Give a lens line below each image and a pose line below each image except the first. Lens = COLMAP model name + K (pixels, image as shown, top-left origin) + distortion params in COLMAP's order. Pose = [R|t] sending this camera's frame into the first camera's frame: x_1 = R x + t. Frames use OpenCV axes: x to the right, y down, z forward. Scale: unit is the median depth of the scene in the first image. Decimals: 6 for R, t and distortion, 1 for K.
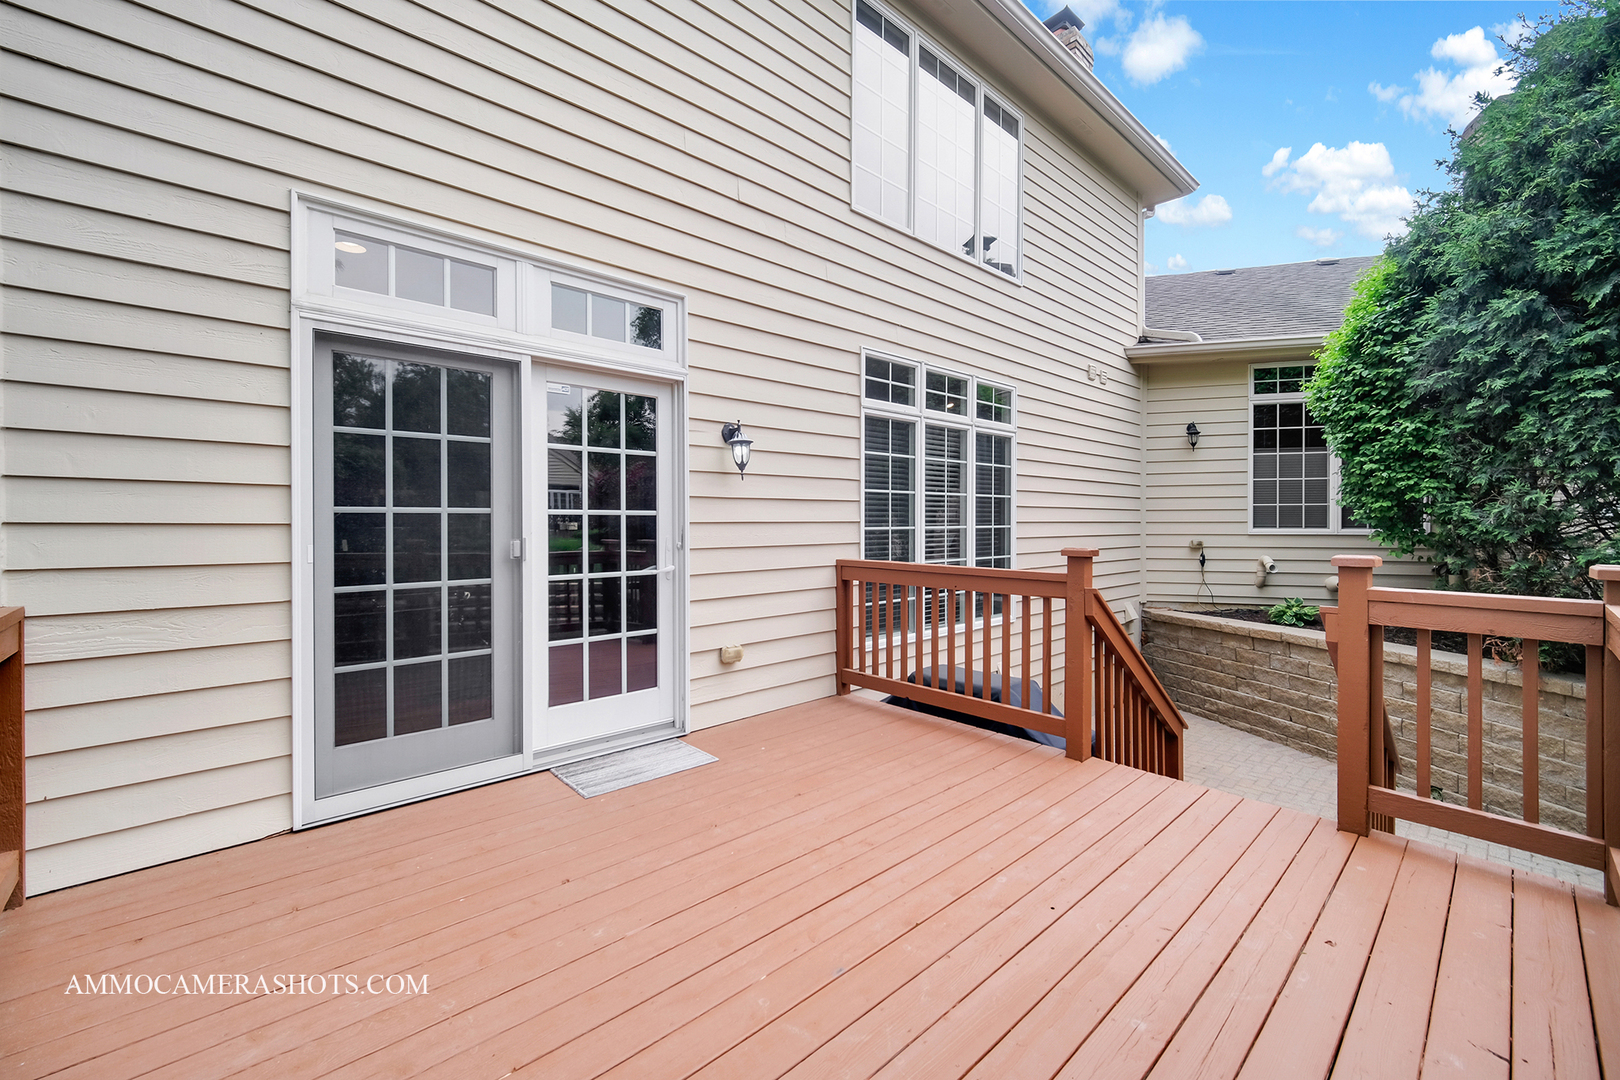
lens RADIAL K [[670.6, 0, 810.0], [0, 670.6, 540.0], [0, 0, 1]] dist [-0.001708, -0.000093]
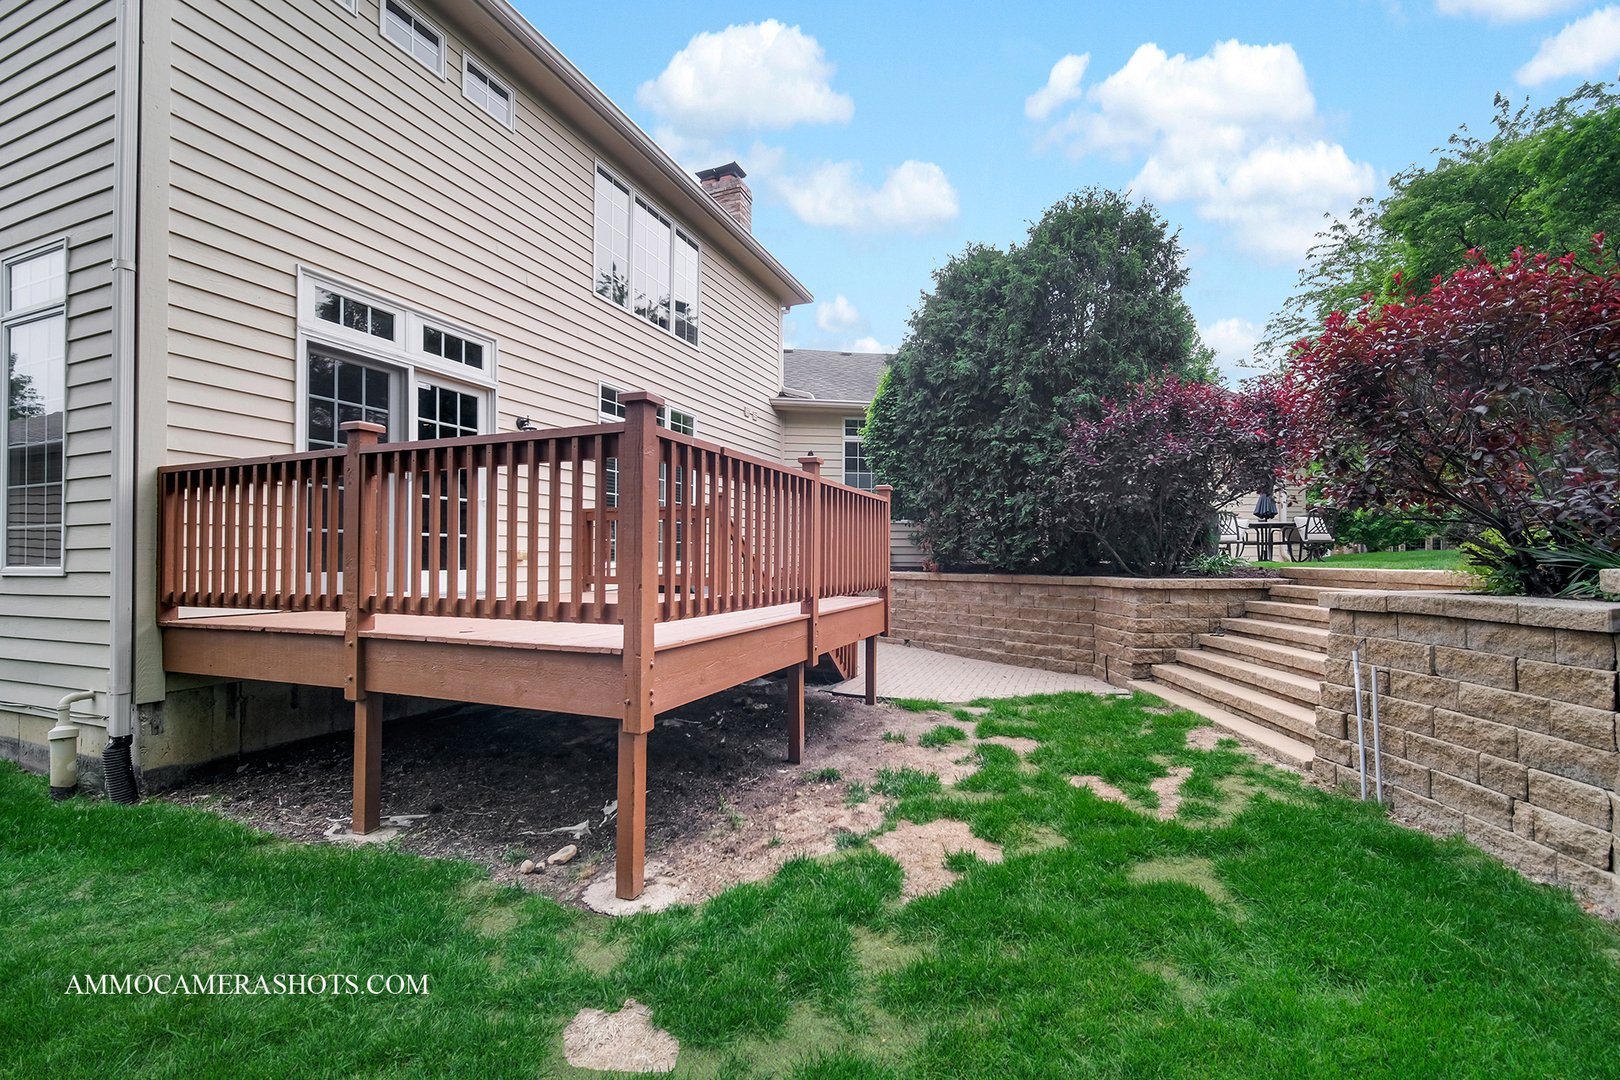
lens RADIAL K [[670.6, 0, 810.0], [0, 670.6, 540.0], [0, 0, 1]] dist [-0.001708, -0.000093]
pose [[0.905153, 0.011915, 0.424920, -0.138570], [0.009925, 0.998742, -0.049148, 0.172634], [-0.424971, 0.048704, 0.903896, -0.625727]]
